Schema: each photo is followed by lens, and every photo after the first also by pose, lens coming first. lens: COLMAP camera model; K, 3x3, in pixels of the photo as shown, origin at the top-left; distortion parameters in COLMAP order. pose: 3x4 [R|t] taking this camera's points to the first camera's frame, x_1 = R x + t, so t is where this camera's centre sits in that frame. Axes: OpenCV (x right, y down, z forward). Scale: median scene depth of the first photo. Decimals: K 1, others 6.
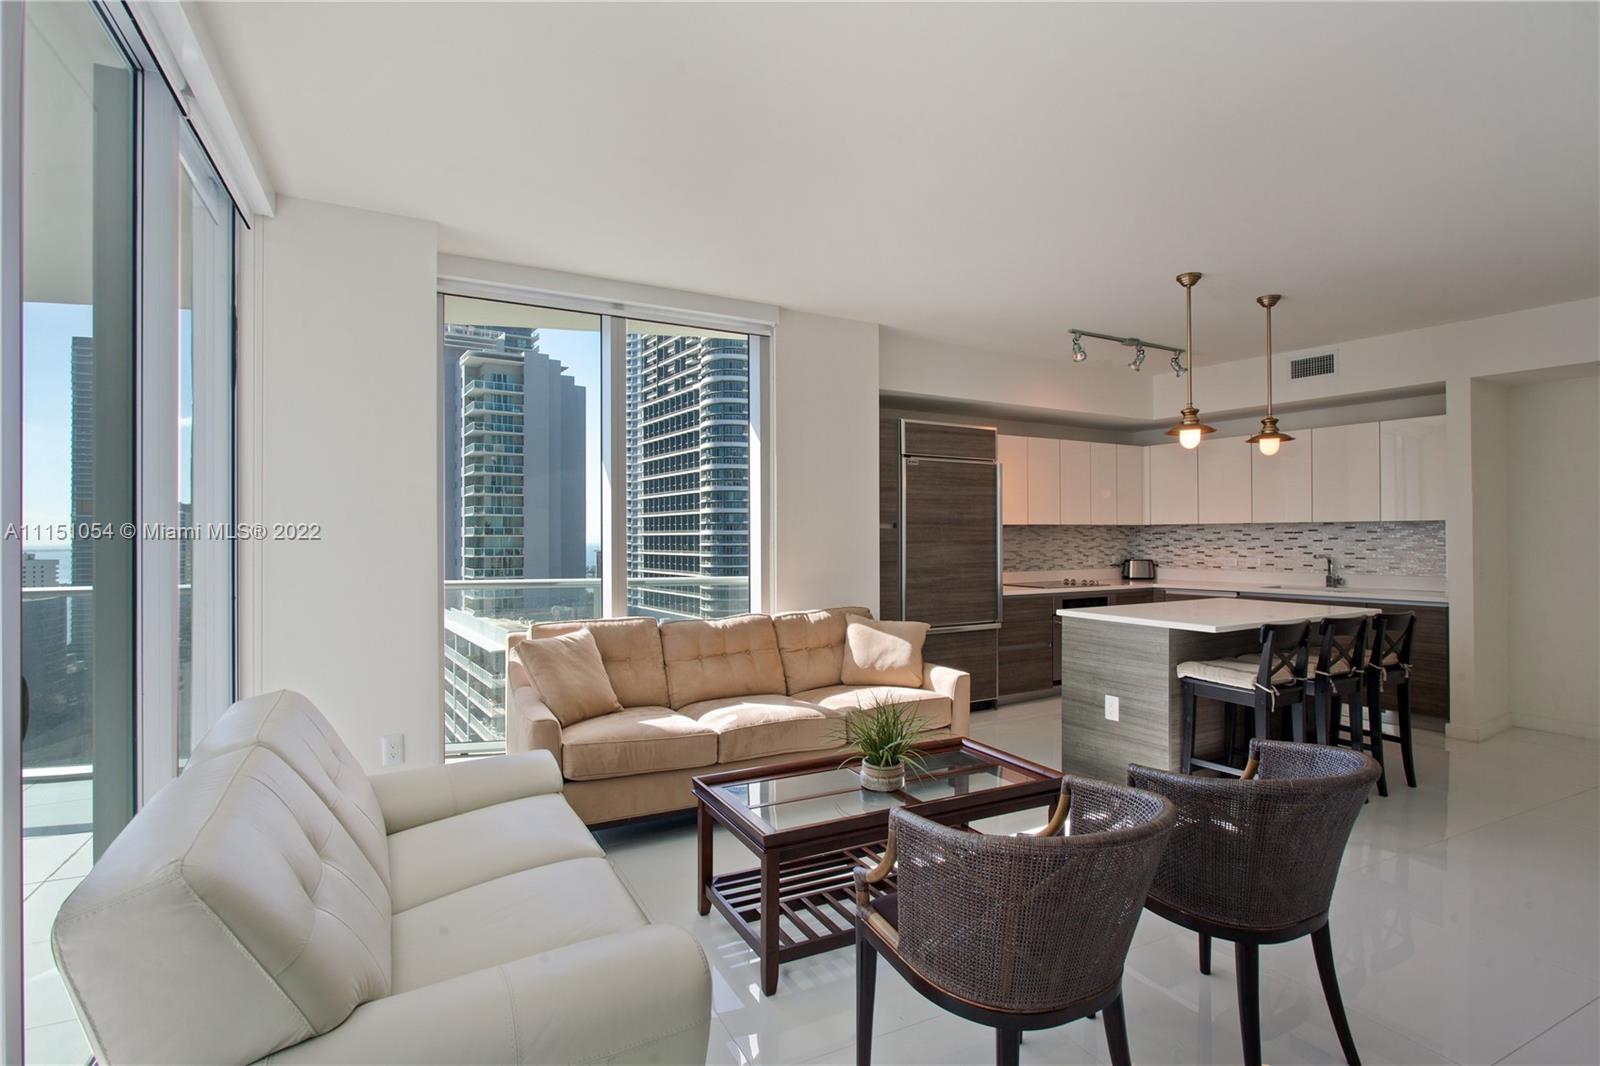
lens RADIAL K [[799.6, 0, 800.0], [0, 799.6, 533.0], [0, 0, 1]] dist [-0.016224, 0.000242]
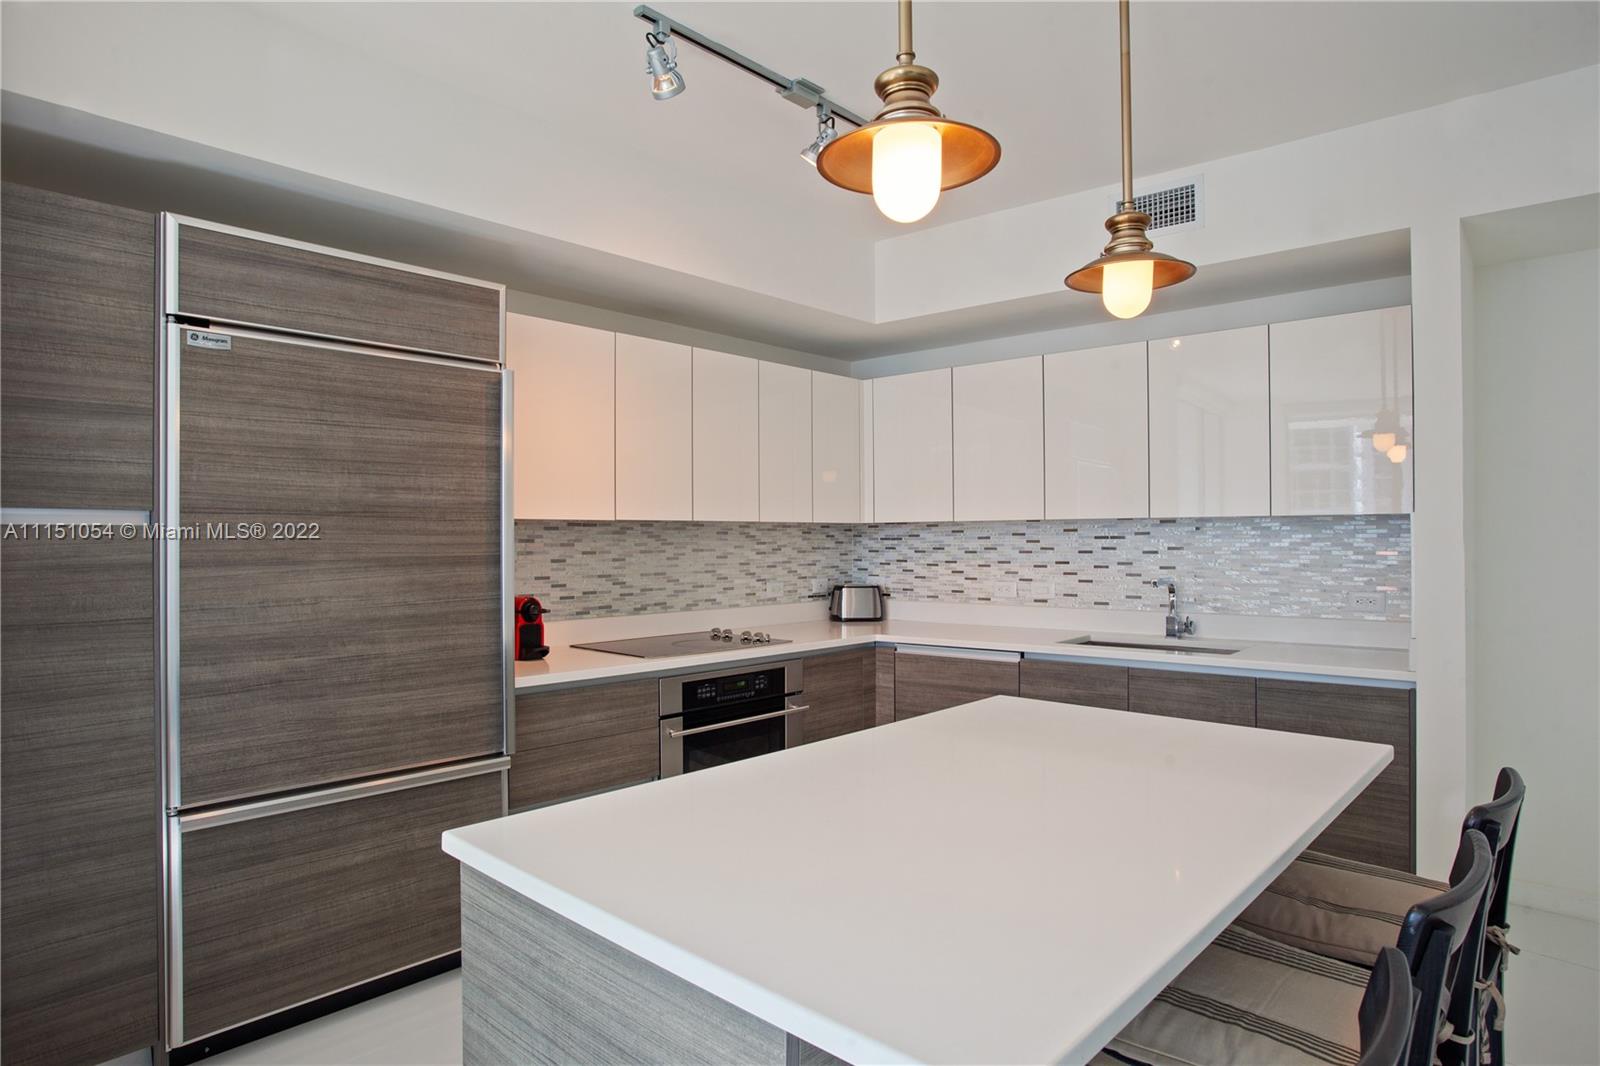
lens RADIAL K [[916.0, 0, 800.0], [0, 916.0, 533.0], [0, 0, 1]] dist [-0.030077, 0.000601]
pose [[0.959280, 0.001973, 0.282448, 0.242243], [-0.001105, 0.999994, -0.003233, -0.001444], [-0.282453, 0.002789, 0.959277, 0.466906]]
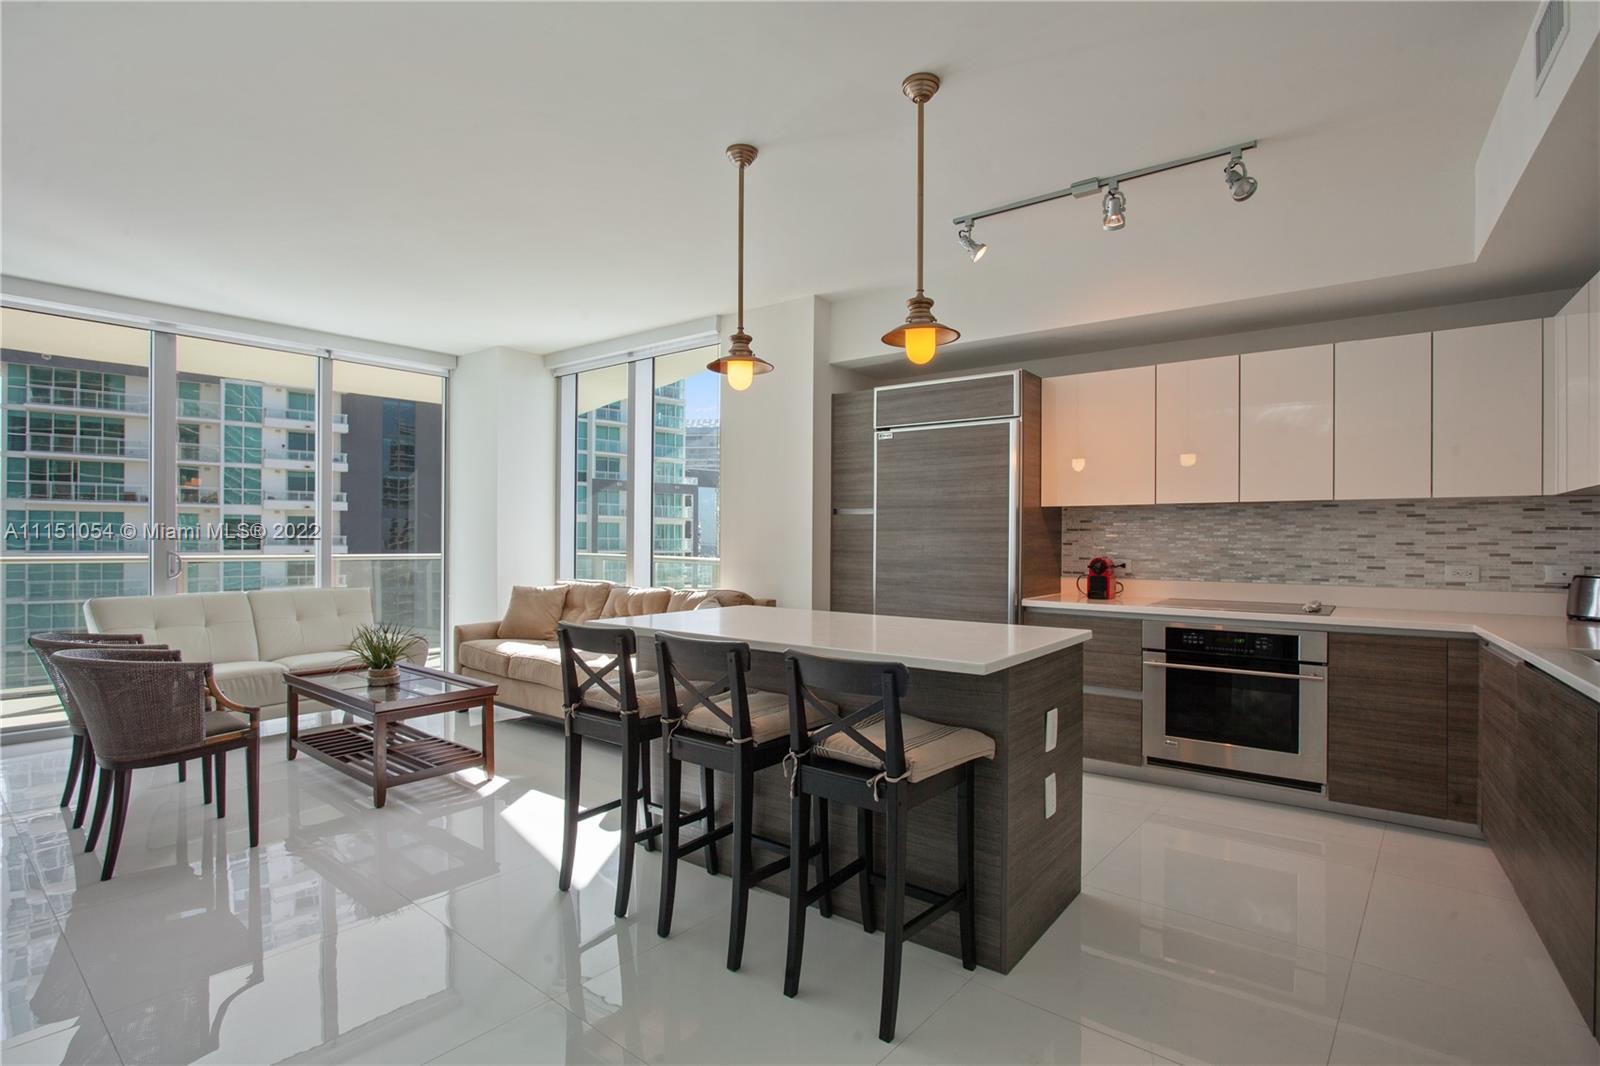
lens RADIAL K [[819.4, 0, 804.4], [0, 819.4, 548.3], [0, 0, 1]] dist [0.003125, 0.001688]
pose [[0.374319, 0.012764, -0.927212, 0.795530], [-0.004792, 0.999919, 0.011830, 0.018262], [0.927288, 0.000015, 0.374350, 0.511800]]
